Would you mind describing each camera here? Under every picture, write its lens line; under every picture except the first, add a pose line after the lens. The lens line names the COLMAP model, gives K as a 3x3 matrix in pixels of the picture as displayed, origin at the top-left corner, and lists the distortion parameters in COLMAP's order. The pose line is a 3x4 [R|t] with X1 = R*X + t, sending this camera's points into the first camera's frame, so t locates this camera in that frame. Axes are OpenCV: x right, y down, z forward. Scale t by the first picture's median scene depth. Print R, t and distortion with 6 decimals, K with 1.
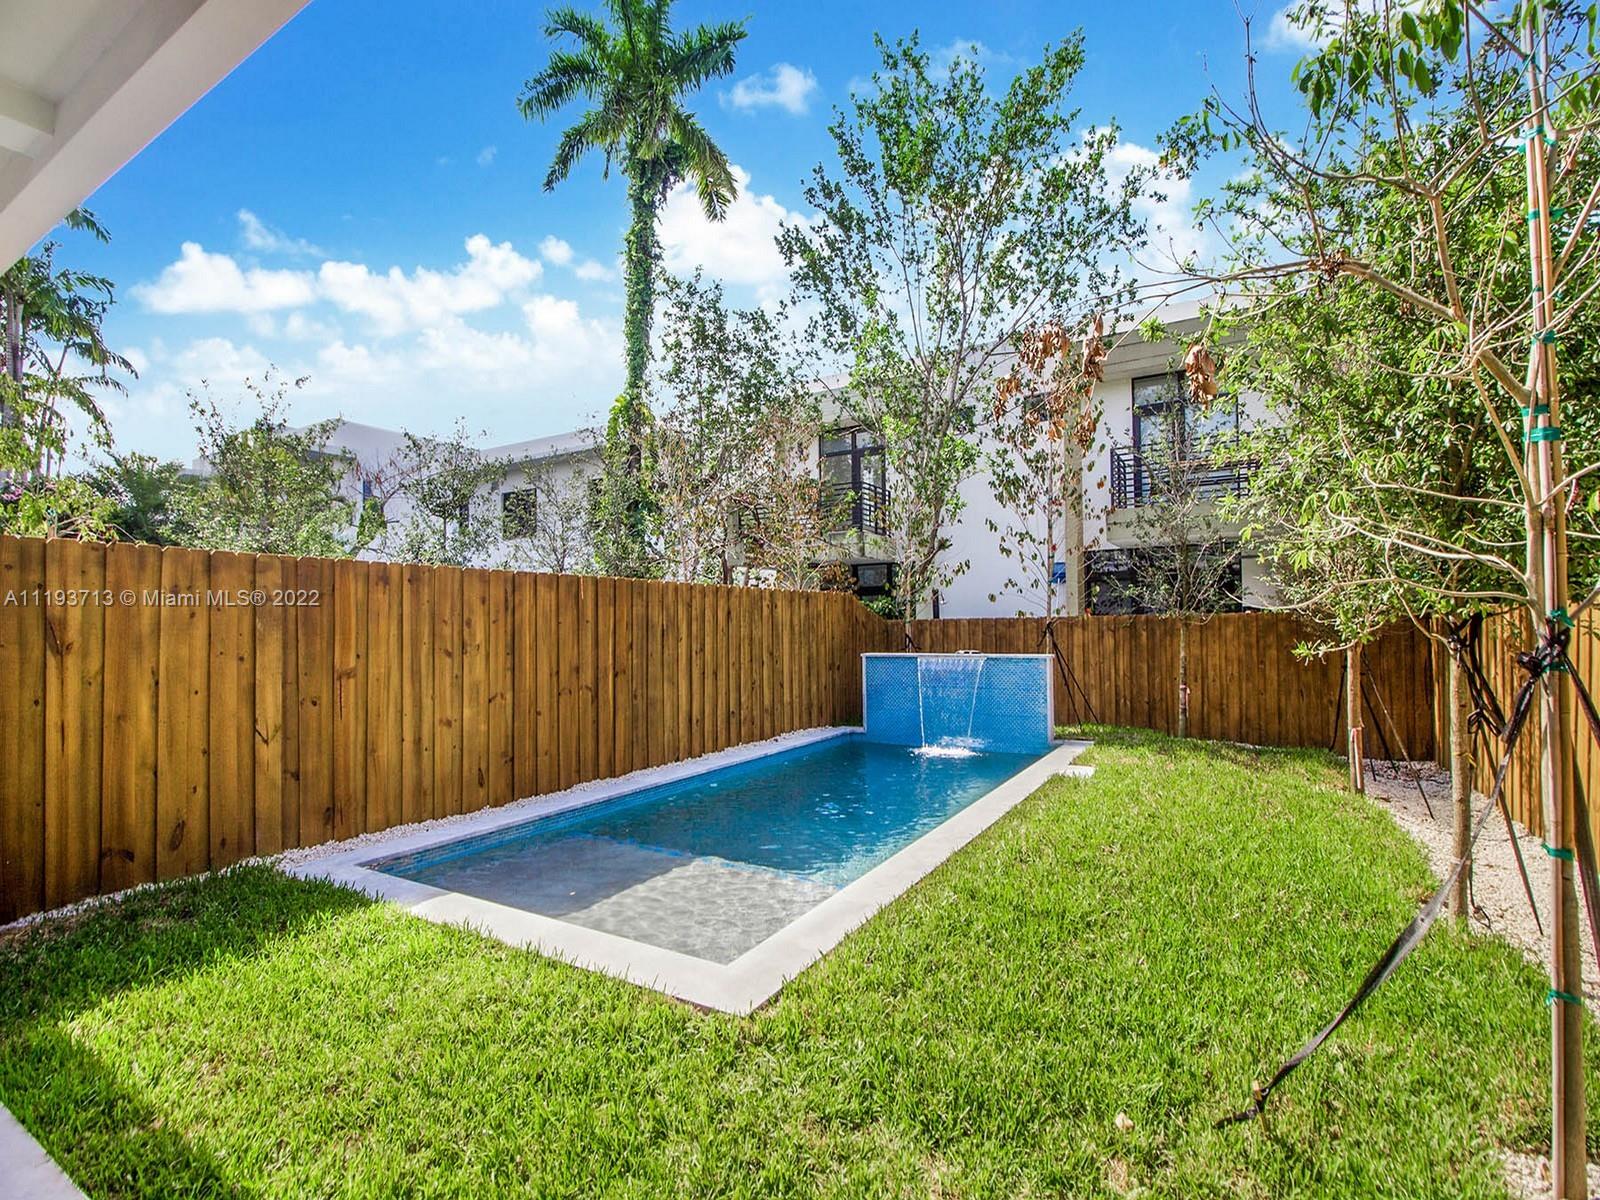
lens RADIAL K [[755.6, 0, 802.5], [0, 755.6, 619.5], [0, 0, 1]] dist [-0.023289, -0.000386]
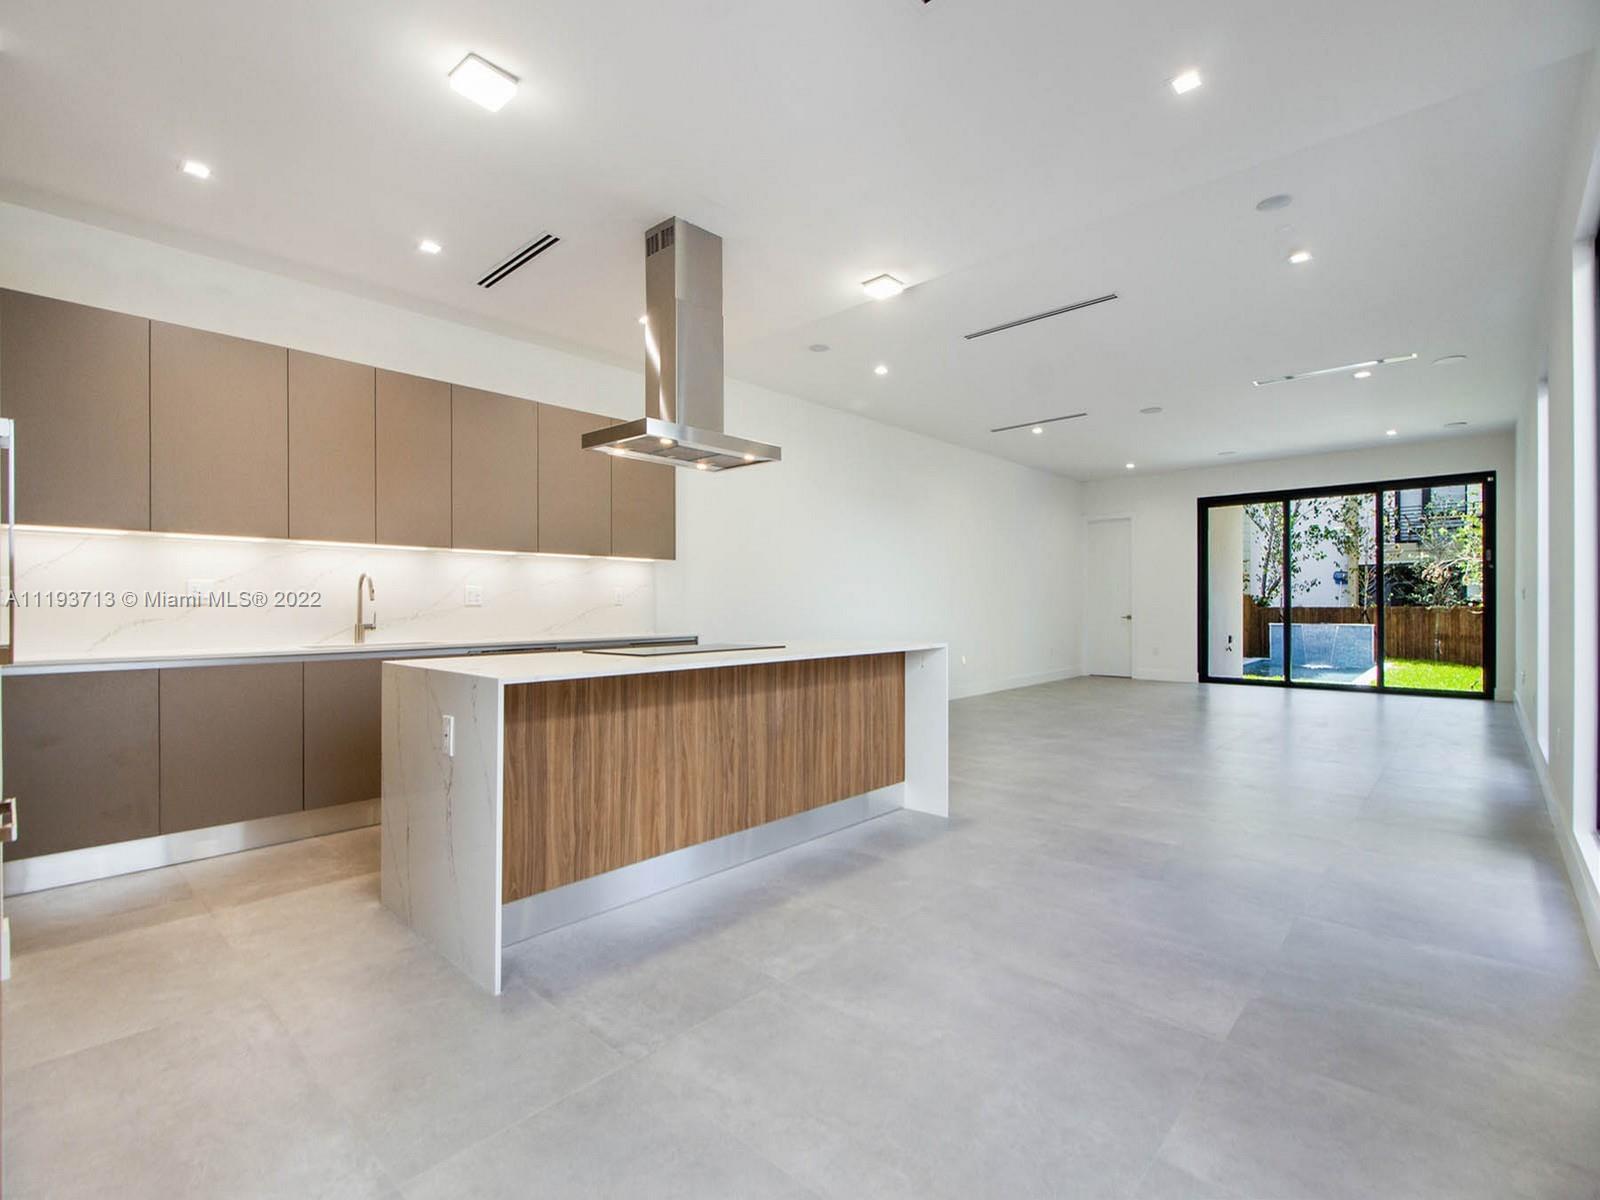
lens RADIAL K [[740.6, 0, 804.2], [0, 740.6, 607.9], [0, 0, 1]] dist [-0.026138, -0.000428]
pose [[0.979751, 0.007323, -0.200088, -0.847333], [-0.004217, 0.999864, 0.015946, -0.029365], [0.200178, -0.014779, 0.979648, -1.390970]]
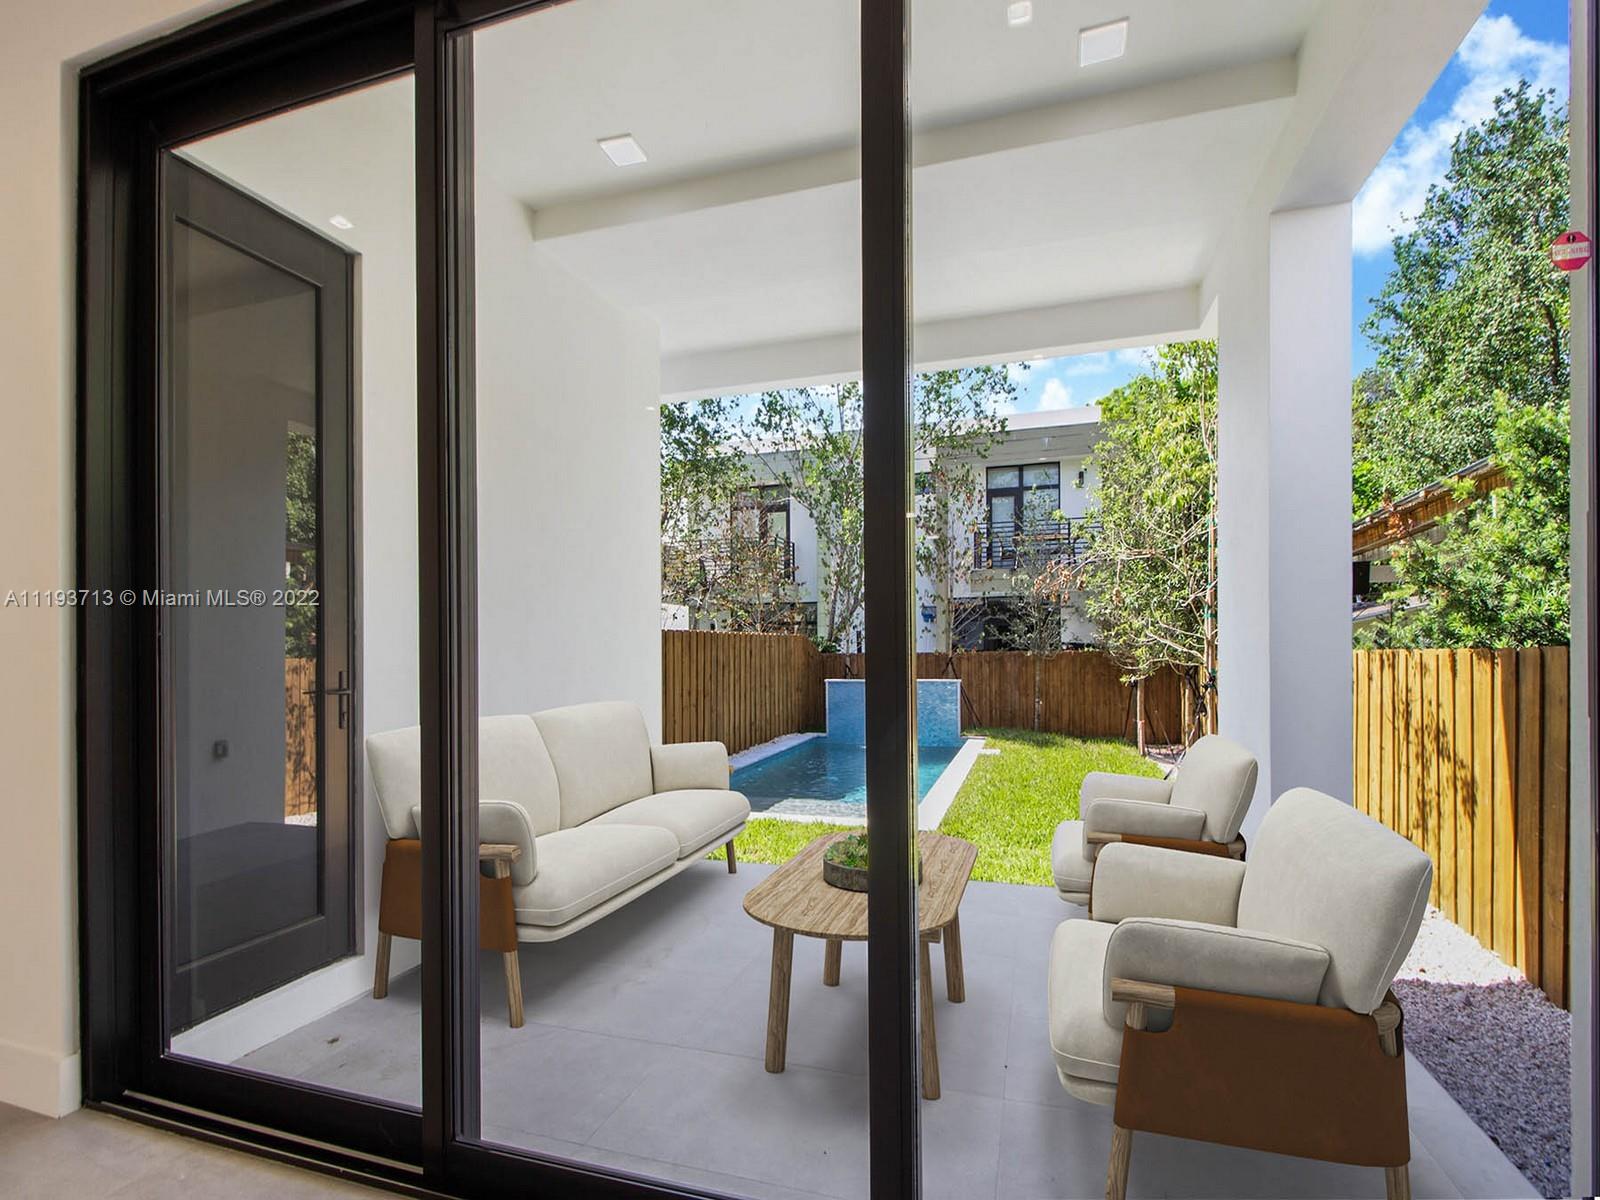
lens RADIAL K [[767.1, 0, 805.5], [0, 767.1, 653.4], [0, 0, 1]] dist [0.000685, -0.000140]
pose [[0.970708, 0.000642, 0.240260, -0.306871], [-0.004713, 0.999855, 0.016369, -0.026868], [-0.240215, -0.017022, 0.970570, -0.372182]]
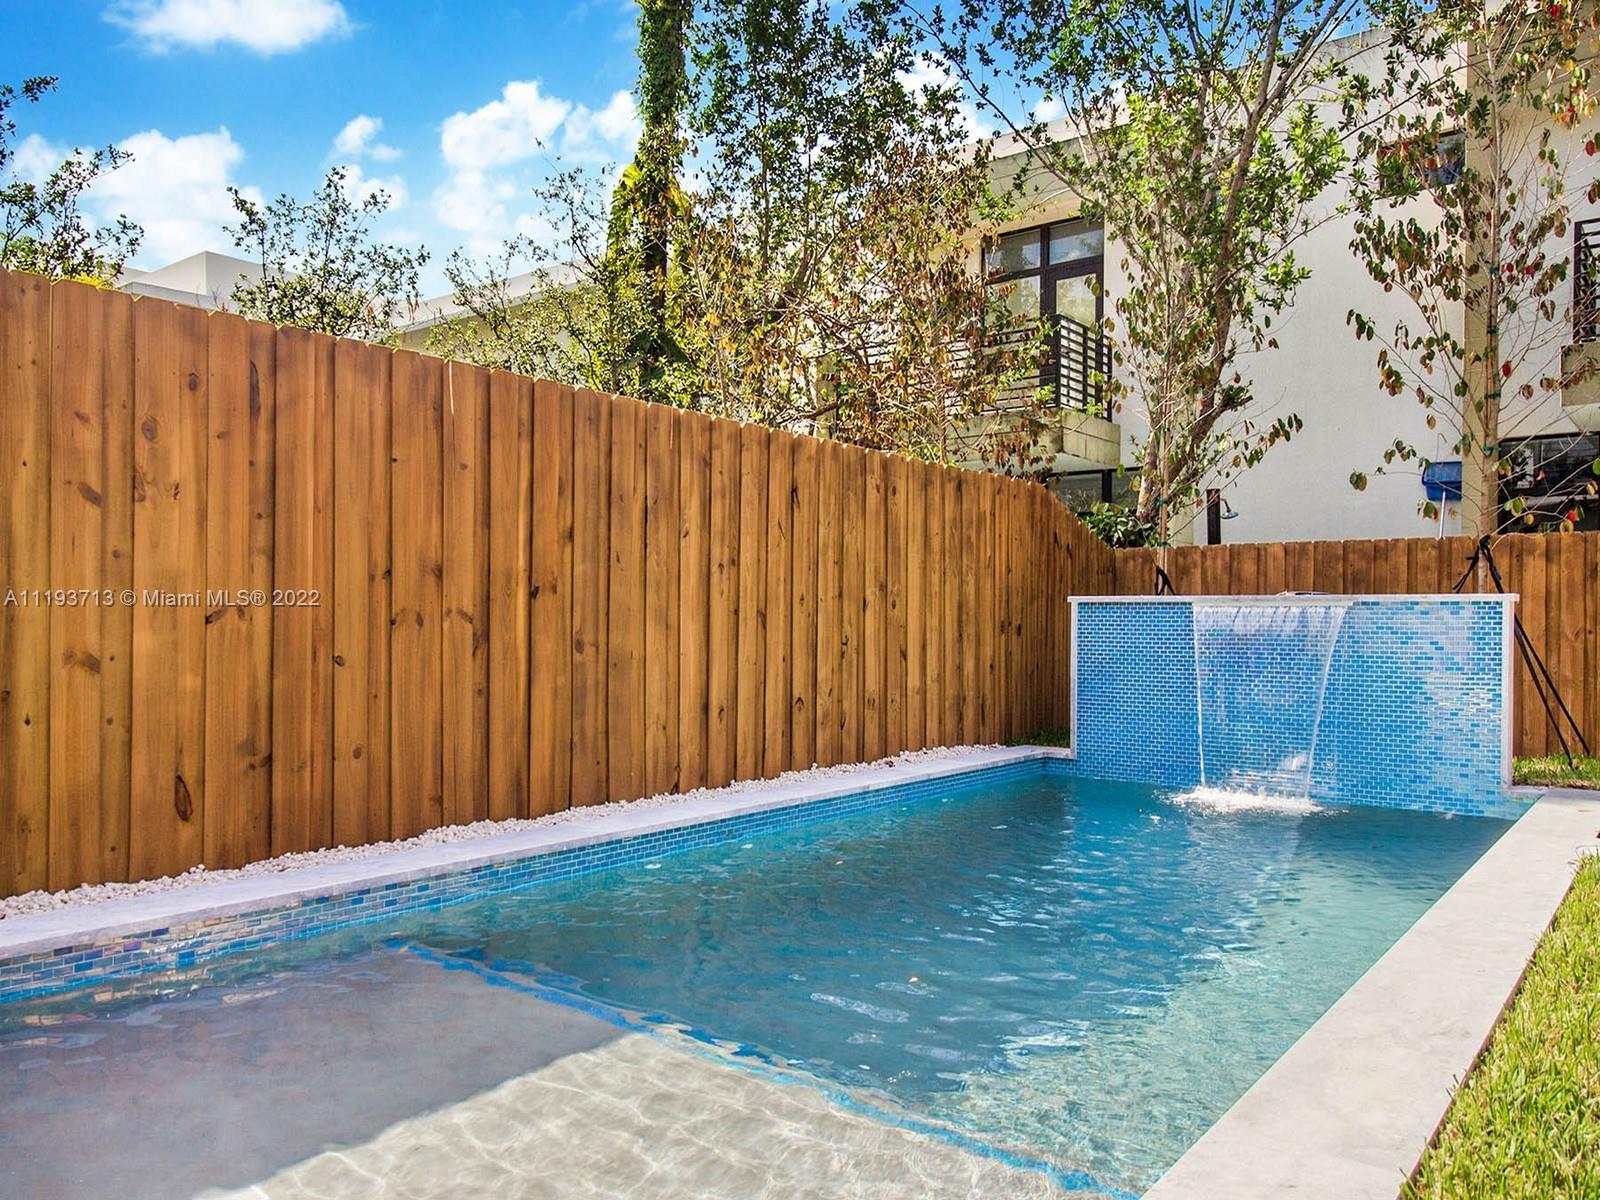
lens RADIAL K [[1157.4, 0, 780.5], [0, 1157.4, 628.7], [0, 0, 1]] dist [-0.006330, -0.003624]
pose [[0.989854, 0.020077, -0.140662, -0.001245], [-0.017787, 0.999688, 0.017515, 0.058849], [0.140970, -0.014835, 0.989903, 0.244247]]
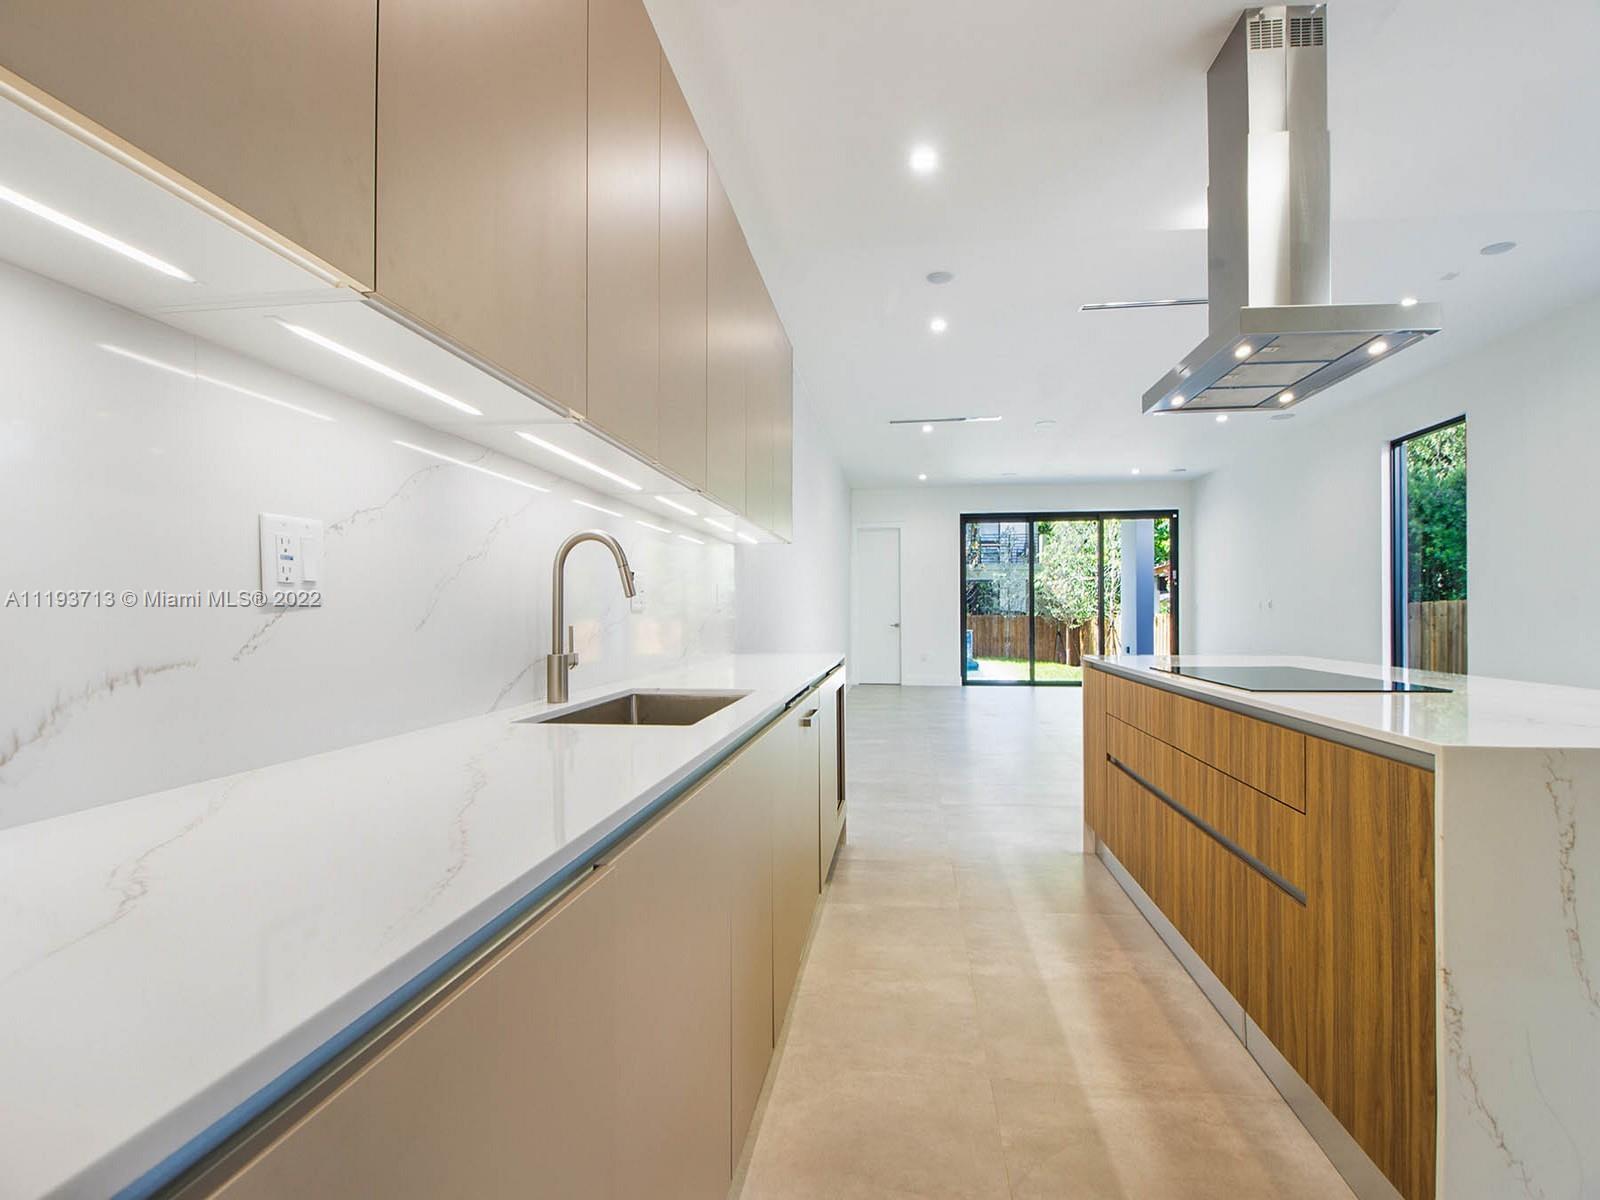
lens RADIAL K [[755.6, 0, 802.5], [0, 755.6, 619.5], [0, 0, 1]] dist [-0.023289, -0.000386]
pose [[0.918962, 0.006382, 0.394296, -1.225489], [-0.013608, 0.999787, 0.015534, -0.024010], [-0.394112, -0.019641, 0.918852, -1.197056]]
